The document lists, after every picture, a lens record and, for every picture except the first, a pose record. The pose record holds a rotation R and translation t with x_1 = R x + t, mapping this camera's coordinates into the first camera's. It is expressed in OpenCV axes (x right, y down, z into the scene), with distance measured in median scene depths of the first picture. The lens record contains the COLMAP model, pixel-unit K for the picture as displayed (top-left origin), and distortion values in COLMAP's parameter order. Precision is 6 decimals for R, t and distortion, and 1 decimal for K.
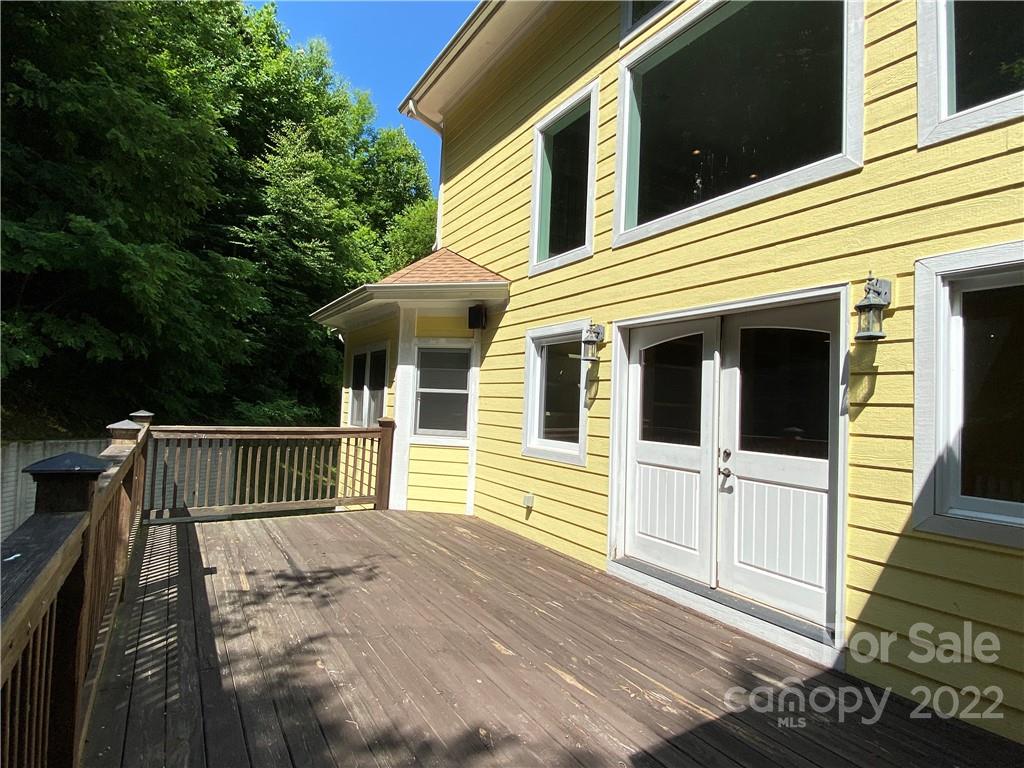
lens RADIAL K [[526.0, 0, 507.9], [0, 526.0, 382.3], [0, 0, 1]] dist [-0.002777, 0.000280]
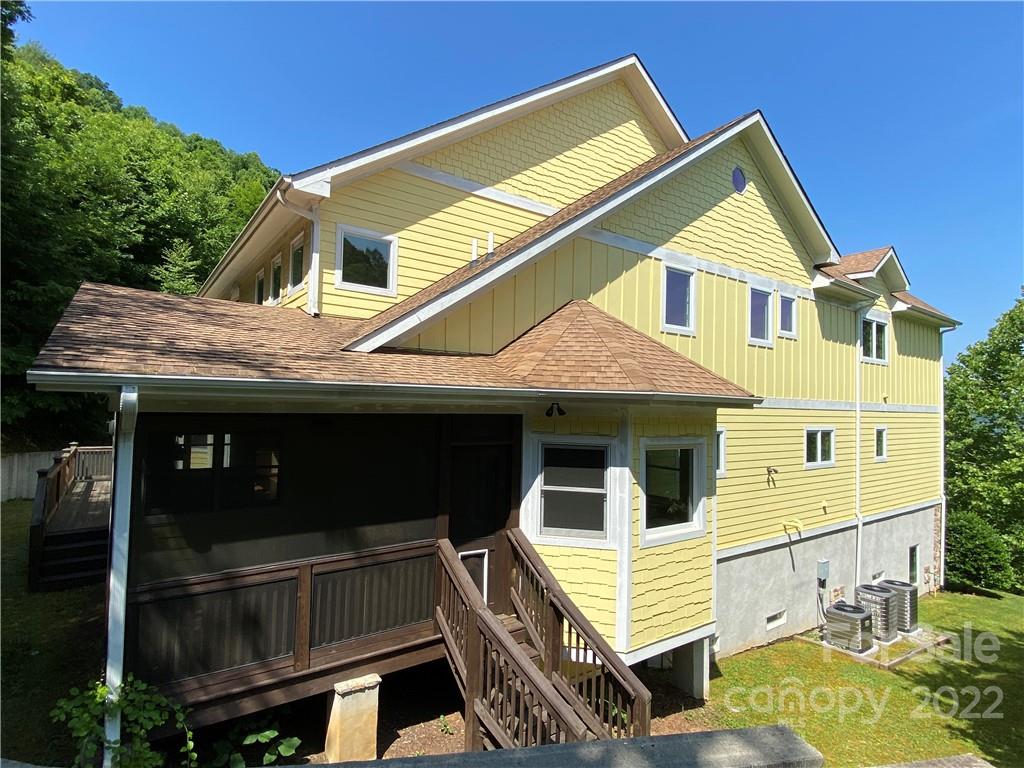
lens RADIAL K [[526.0, 0, 515.3], [0, 526.0, 384.8], [0, 0, 1]] dist [-0.002777, 0.000280]
pose [[0.997858, -0.015828, 0.063468, 0.830334], [0.014722, 0.999732, 0.017856, -0.149546], [-0.063734, -0.016883, 0.997824, -1.086188]]
